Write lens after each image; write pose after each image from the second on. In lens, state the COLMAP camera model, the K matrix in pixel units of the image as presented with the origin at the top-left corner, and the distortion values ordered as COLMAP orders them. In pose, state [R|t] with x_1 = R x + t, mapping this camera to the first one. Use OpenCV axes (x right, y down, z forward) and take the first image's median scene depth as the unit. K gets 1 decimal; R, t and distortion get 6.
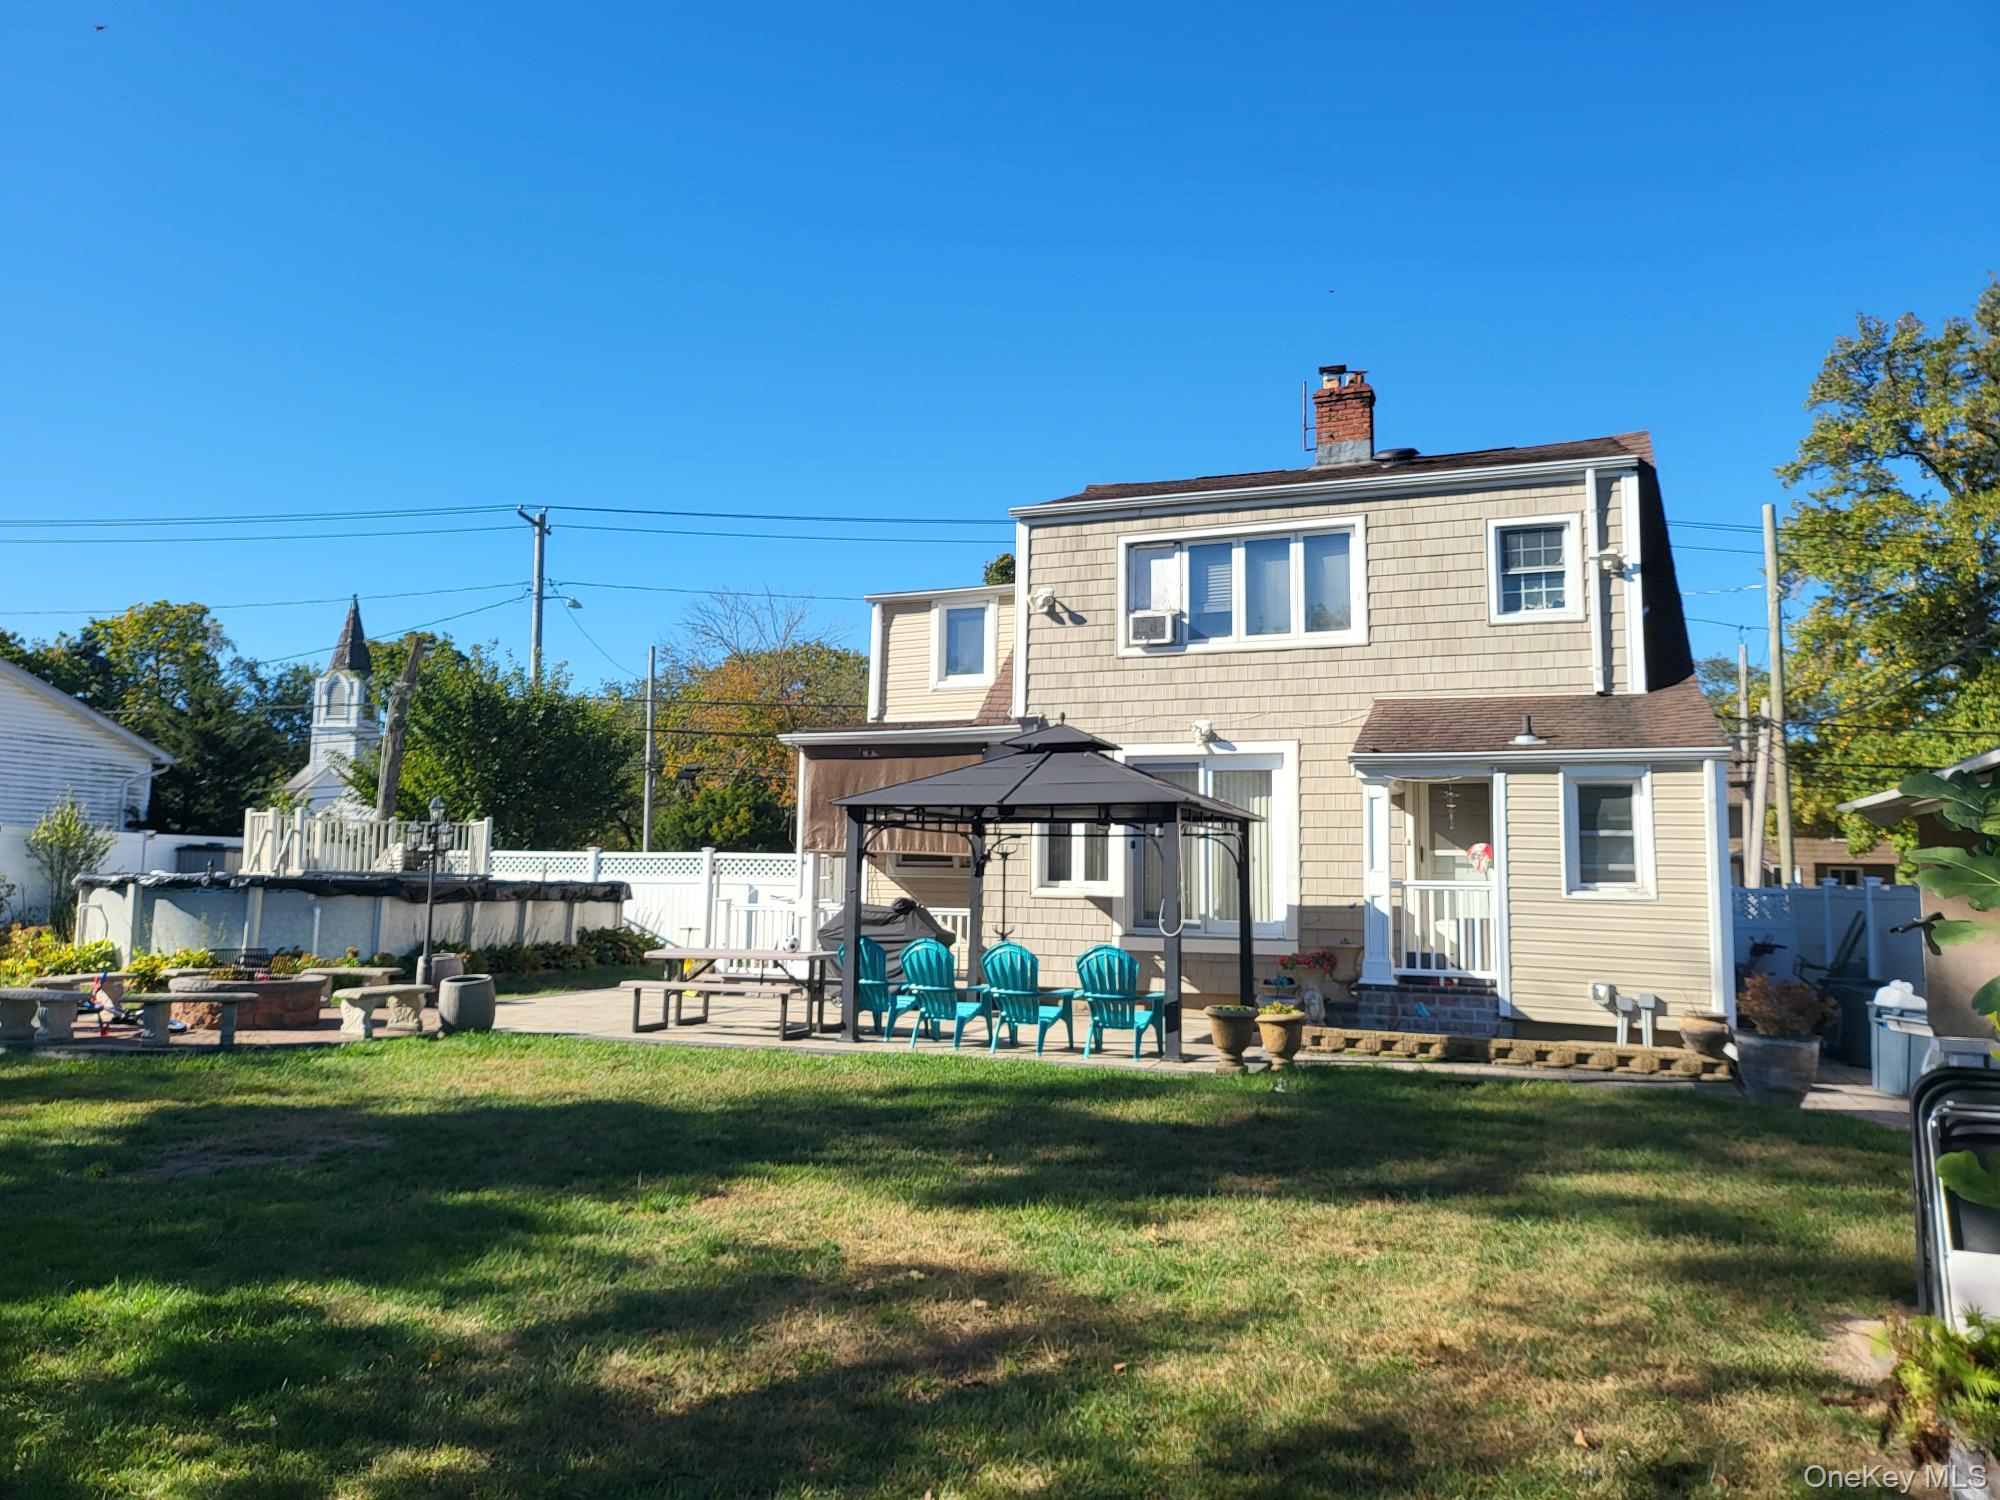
lens RADIAL K [[1331.8, 0, 1000.0], [0, 1331.8, 750.0], [0, 0, 1]] dist [0.068106, 0.000656]
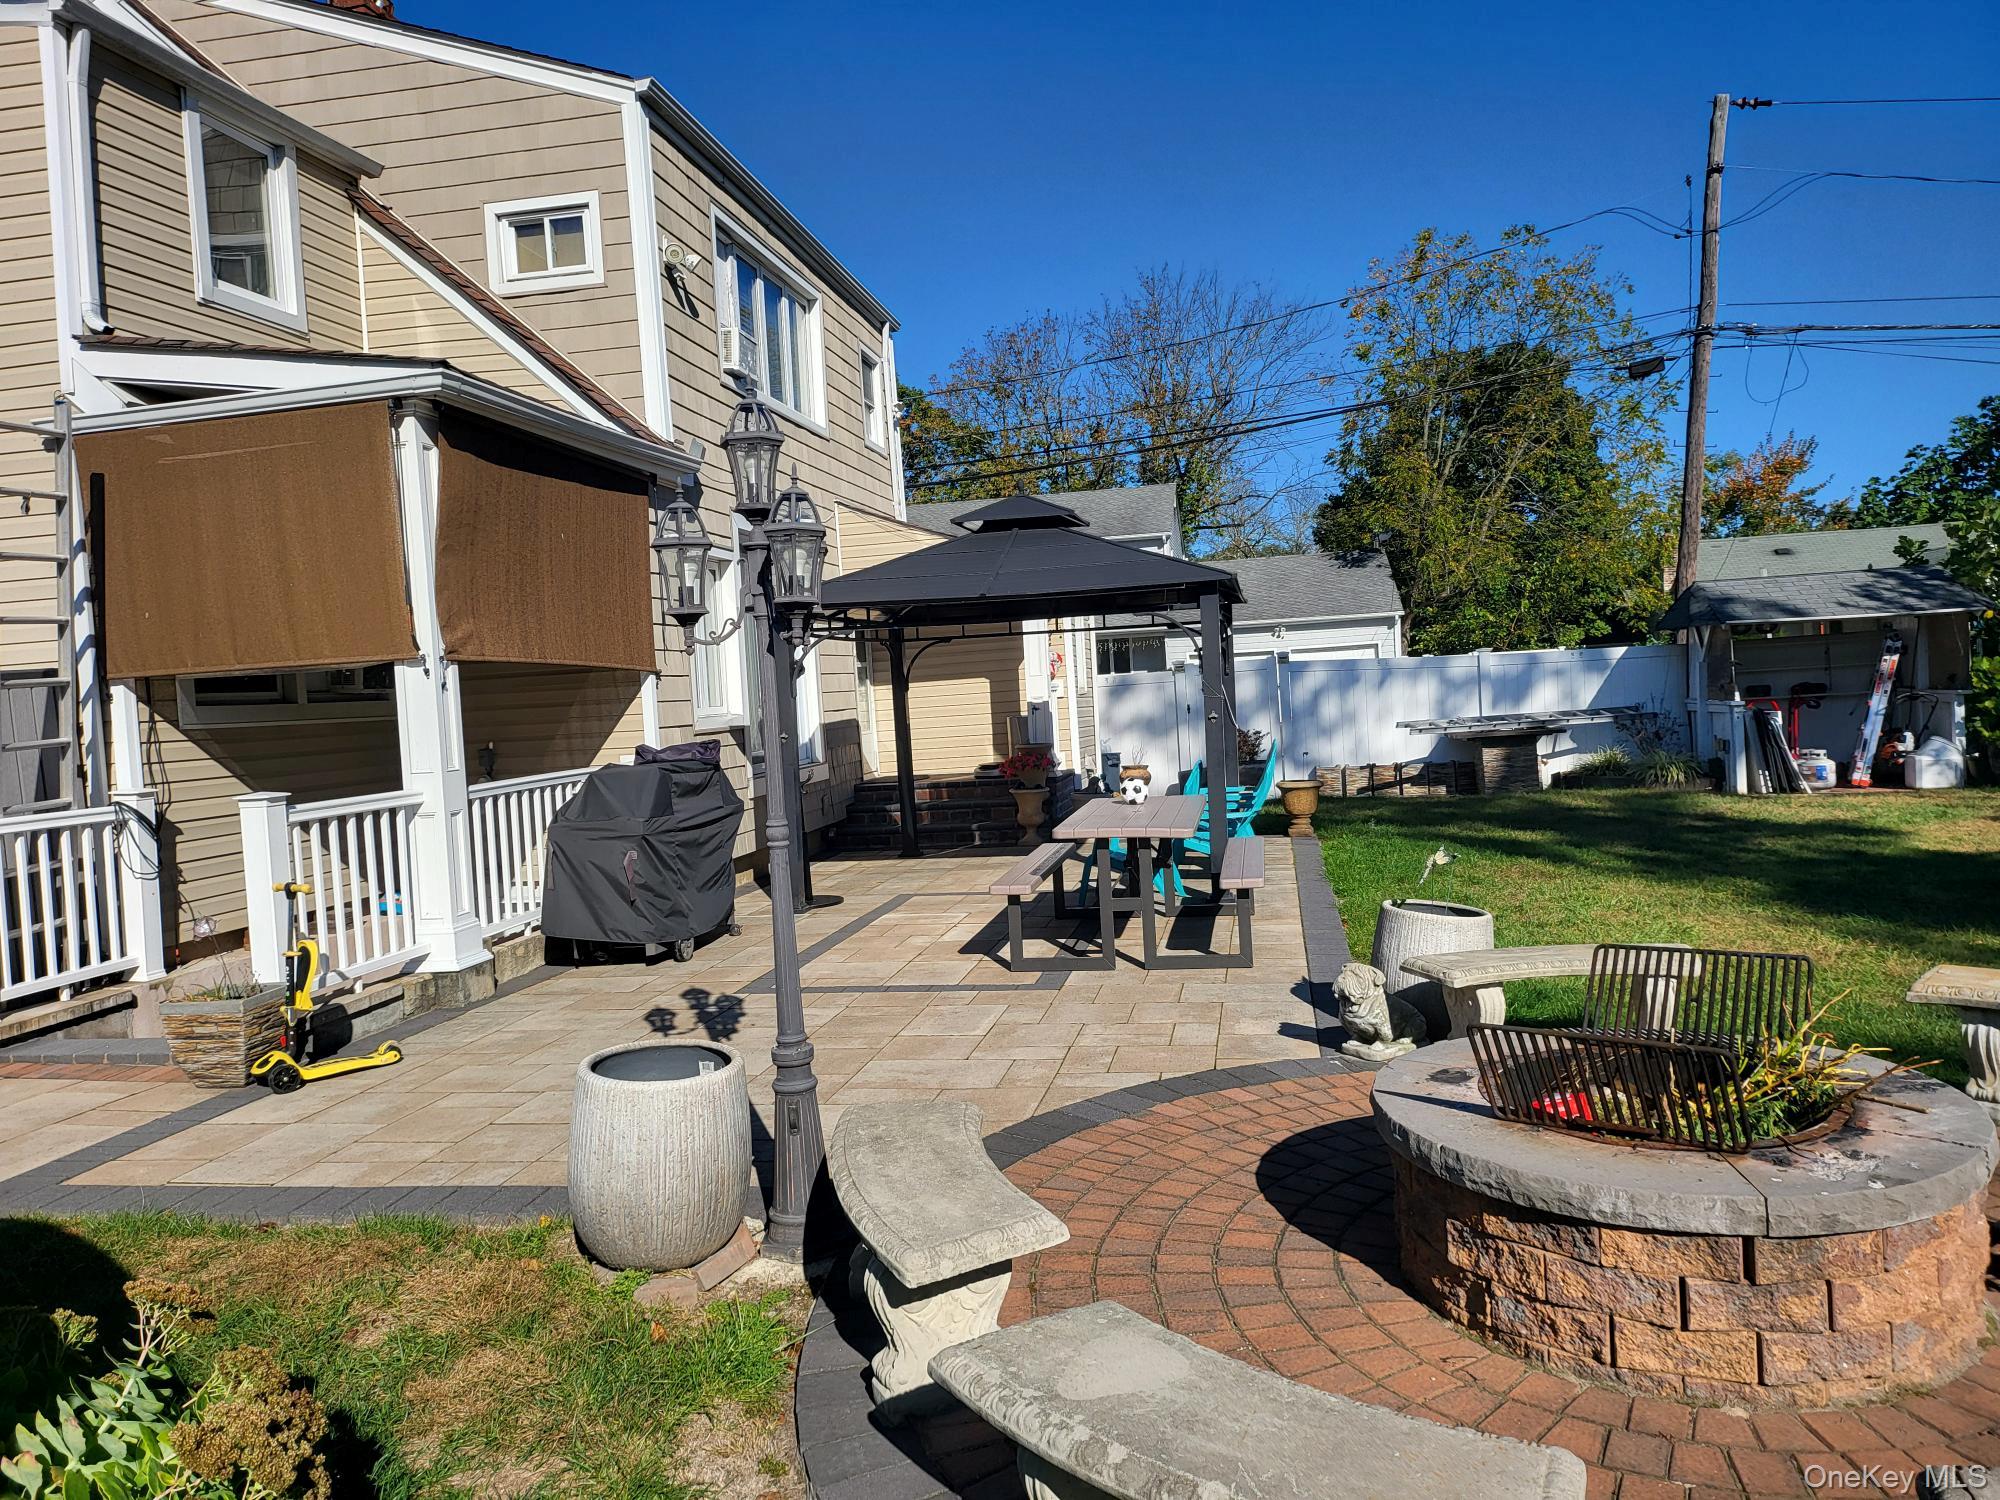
lens RADIAL K [[1398.0, 0, 1008.0], [0, 1398.0, 734.4], [0, 0, 1]] dist [0.066097, -0.069587]
pose [[-0.169238, -0.043077, 0.984633, -0.657933], [-0.044781, 0.998349, 0.035981, 0.079848], [-0.984557, -0.038003, -0.170887, 0.958664]]
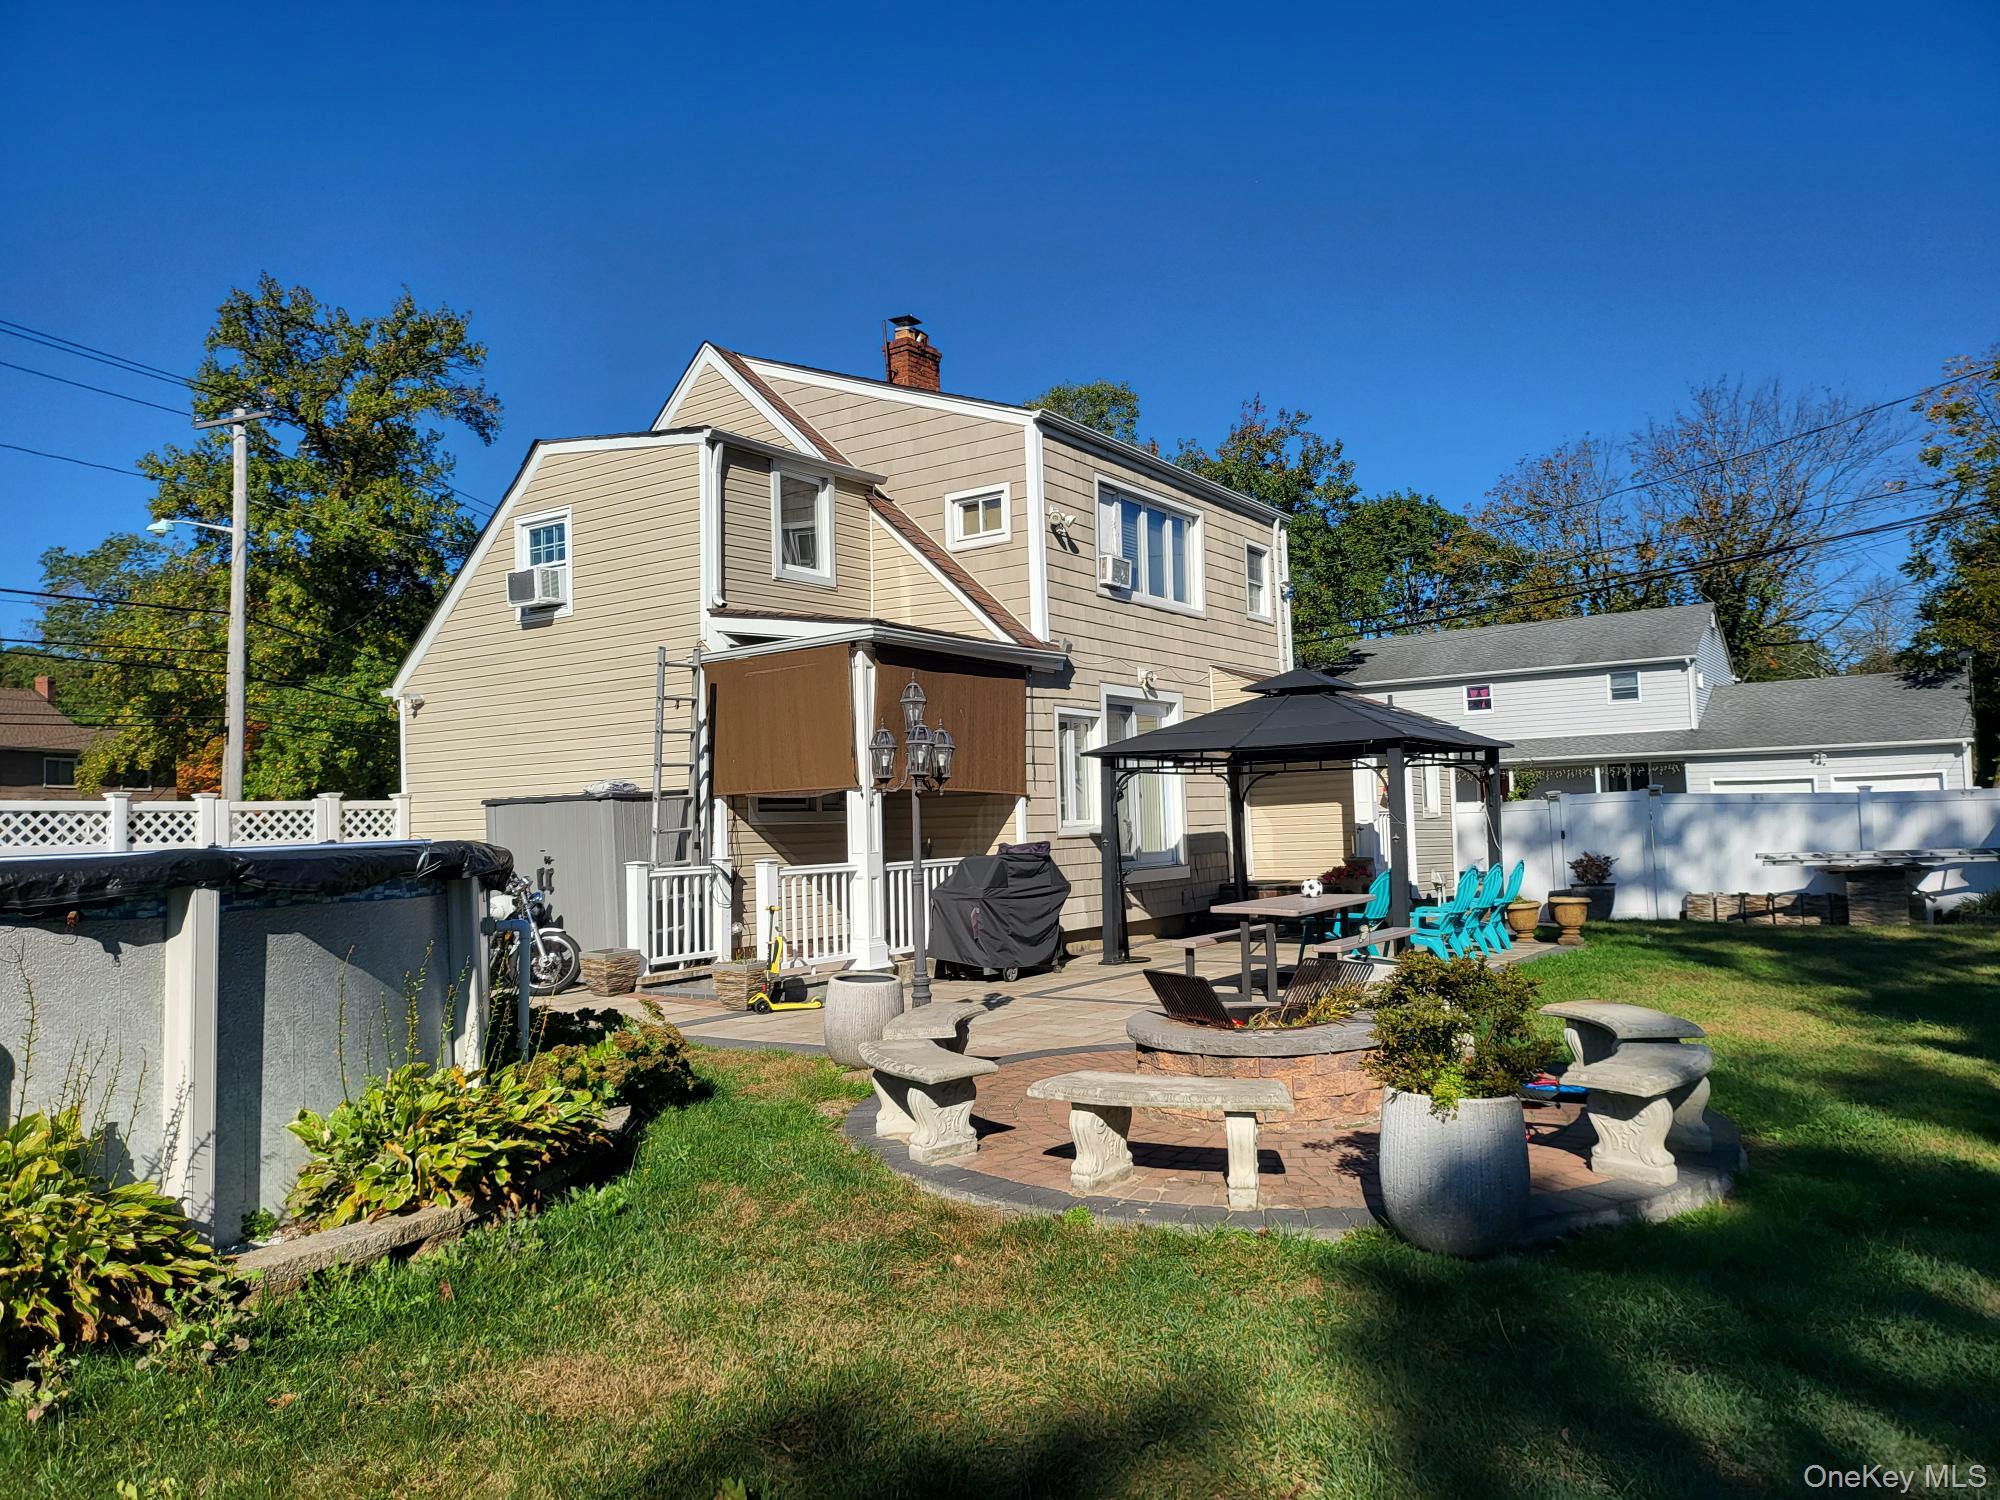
lens RADIAL K [[1398.0, 0, 1008.0], [0, 1398.0, 734.4], [0, 0, 1]] dist [0.066097, -0.069587]
pose [[0.242086, 0.036556, 0.969566, -0.927919], [-0.062710, 0.997790, -0.021962, 0.061965], [-0.968226, -0.055484, 0.243843, 0.792417]]
